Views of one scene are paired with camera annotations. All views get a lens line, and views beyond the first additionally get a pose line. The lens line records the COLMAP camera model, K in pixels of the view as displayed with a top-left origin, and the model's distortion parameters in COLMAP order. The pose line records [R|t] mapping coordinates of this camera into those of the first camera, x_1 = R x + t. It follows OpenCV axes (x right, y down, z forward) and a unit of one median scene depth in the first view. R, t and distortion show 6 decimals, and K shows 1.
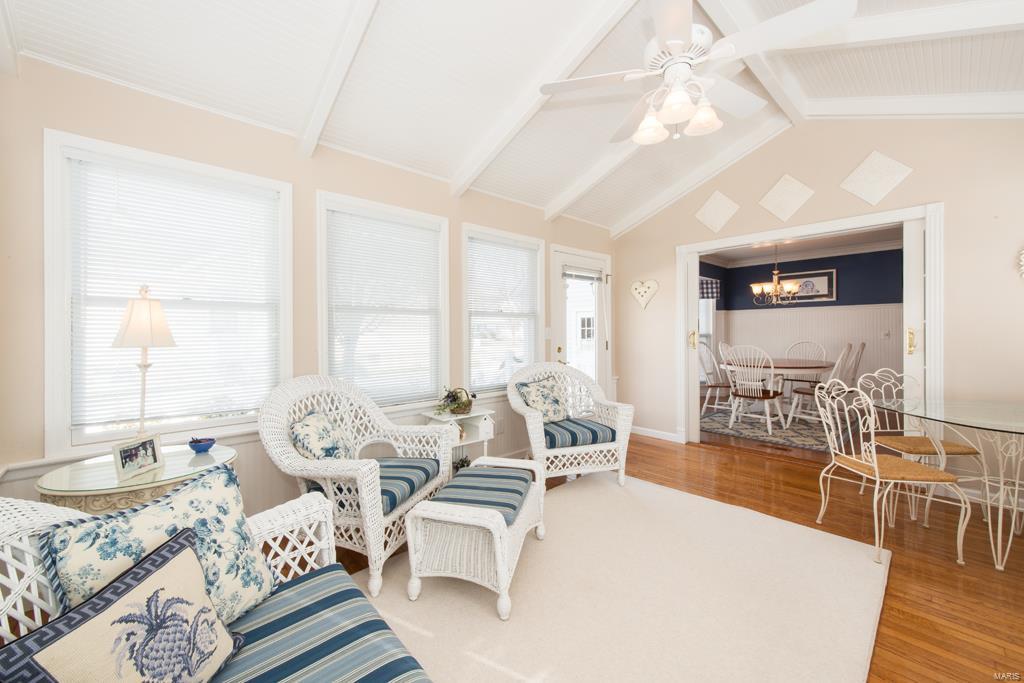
lens RADIAL K [[403.4, 0, 516.4], [0, 403.4, 338.4], [0, 0, 1]] dist [-0.000450, -0.000110]
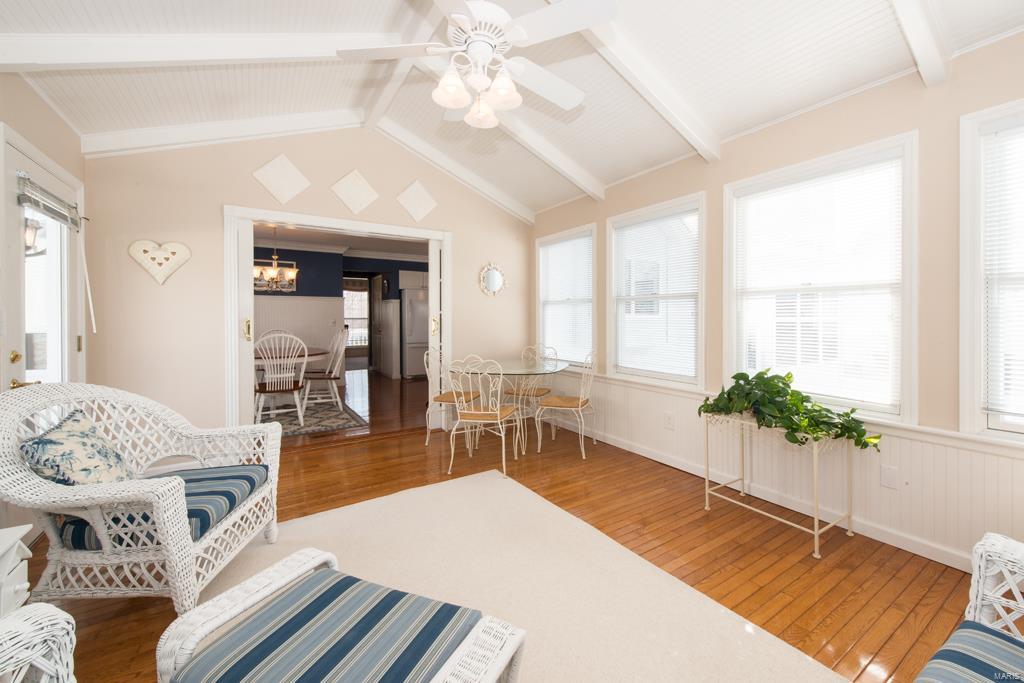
lens RADIAL K [[403.4, 0, 523.5], [0, 403.4, 321.2], [0, 0, 1]] dist [-0.000450, -0.000110]
pose [[0.158562, -0.003016, 0.987344, -0.244113], [0.019429, 0.999811, -0.000066, -0.001978], [-0.987158, 0.019193, 0.158591, 0.325439]]
